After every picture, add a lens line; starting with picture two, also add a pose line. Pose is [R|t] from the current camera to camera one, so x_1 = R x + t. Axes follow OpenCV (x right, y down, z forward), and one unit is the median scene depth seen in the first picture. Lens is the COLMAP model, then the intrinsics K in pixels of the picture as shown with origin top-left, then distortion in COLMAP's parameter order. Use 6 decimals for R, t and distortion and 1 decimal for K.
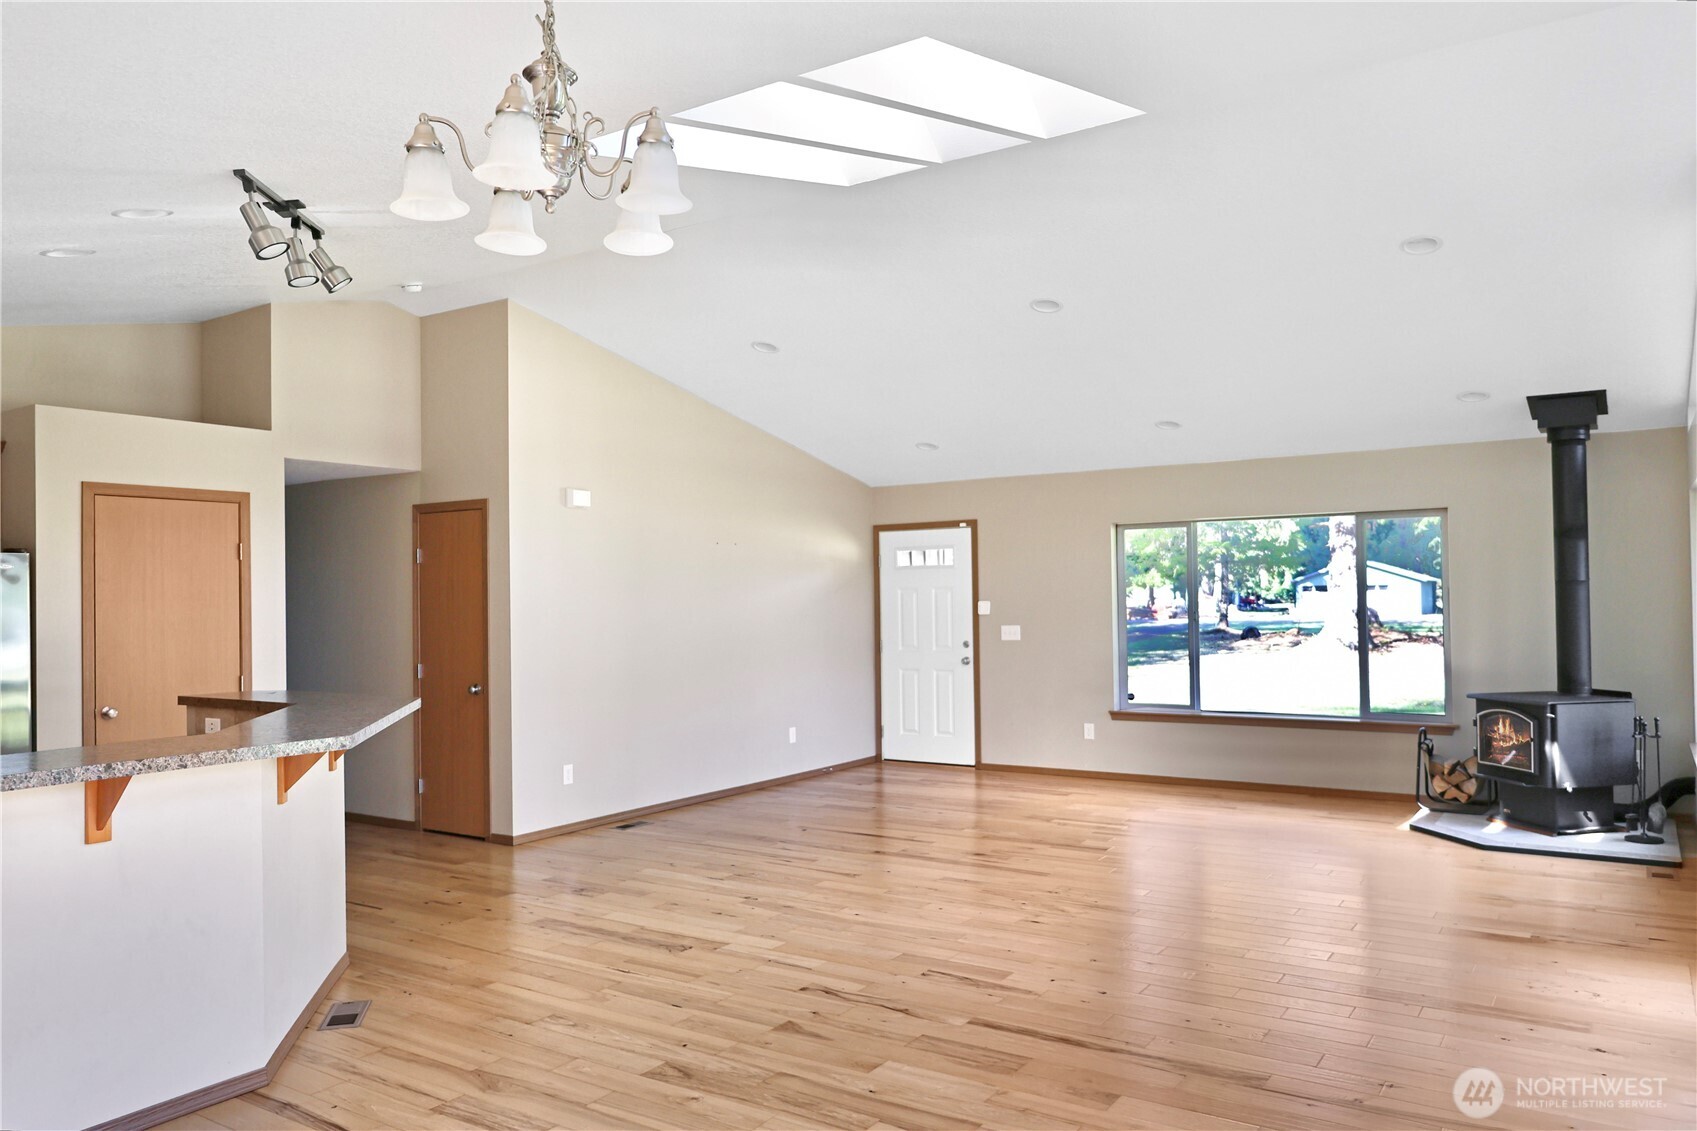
lens RADIAL K [[1185.3, 0, 855.8], [0, 1185.3, 577.7], [0, 0, 1]] dist [-0.005736, 0.001831]
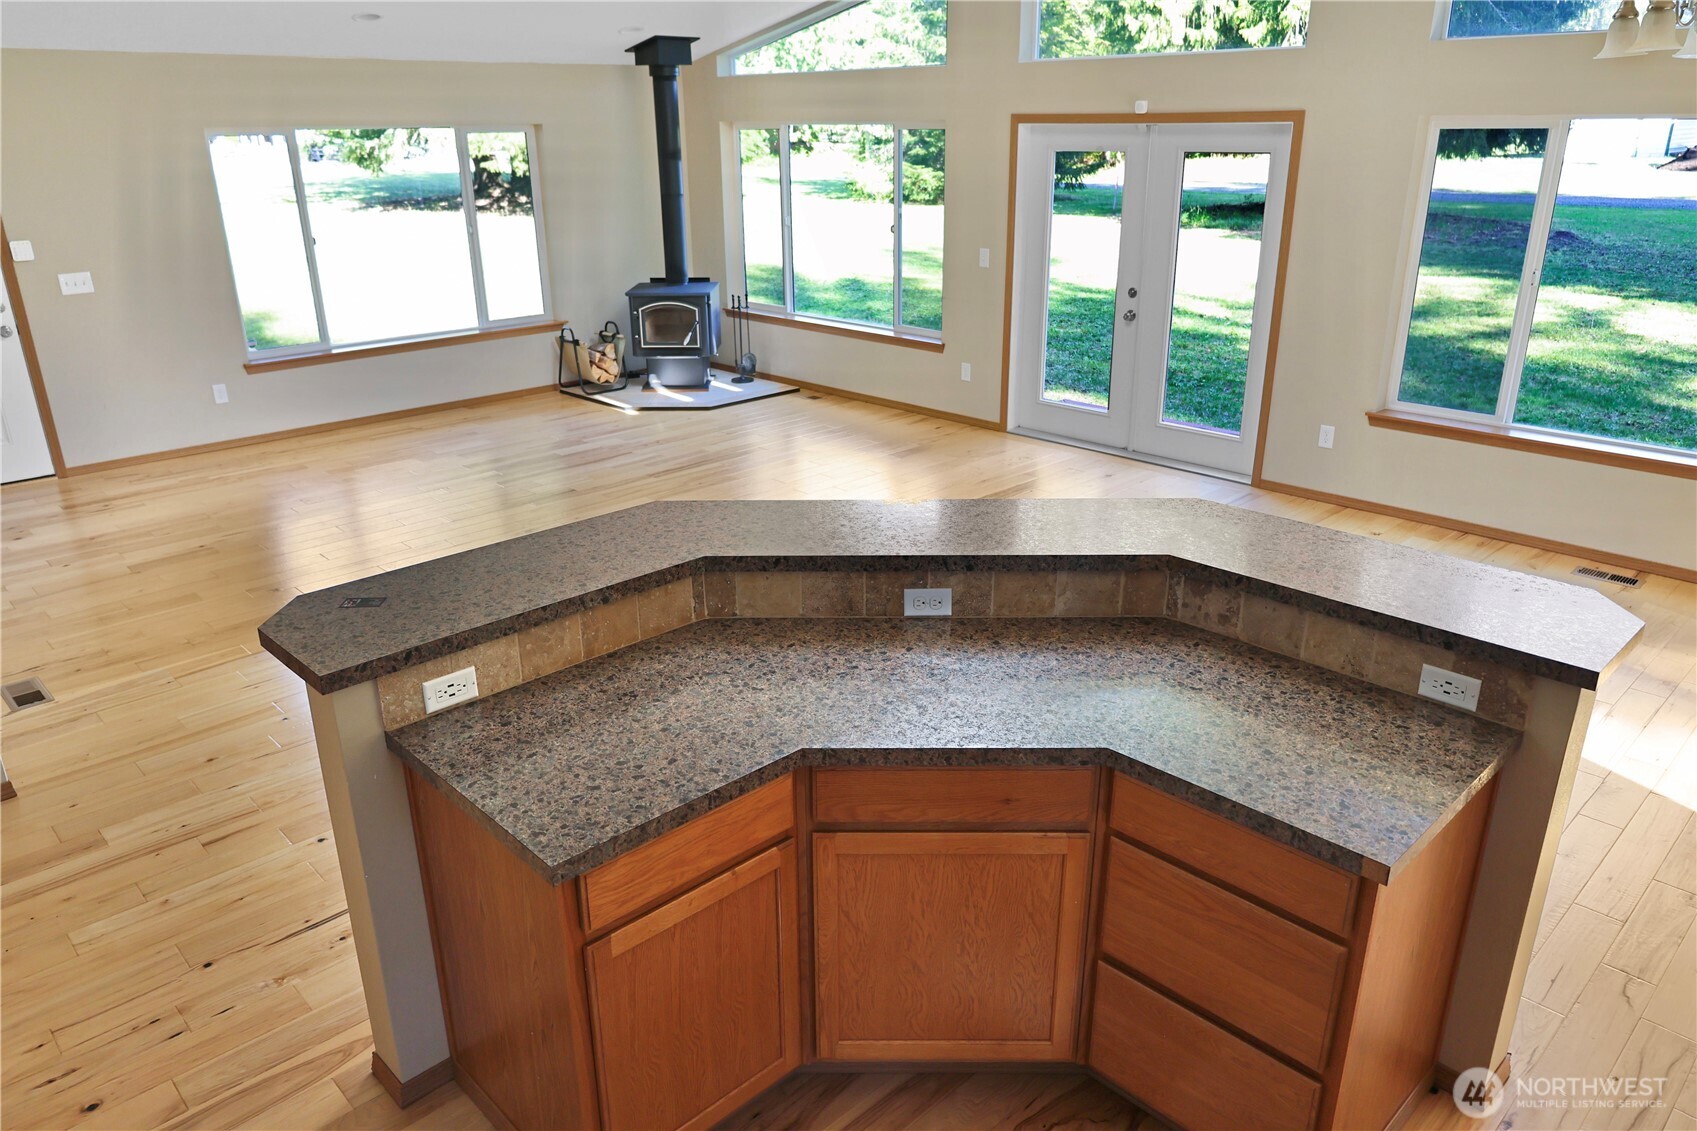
lens RADIAL K [[1185.3, 0, 843.8], [0, 1185.3, 556.7], [0, 0, 1]] dist [-0.005736, 0.001831]
pose [[0.228805, -0.323098, 0.918290, -0.930439], [-0.009454, 0.942532, 0.333983, -0.081182], [-0.973426, -0.085098, 0.212601, 0.723475]]
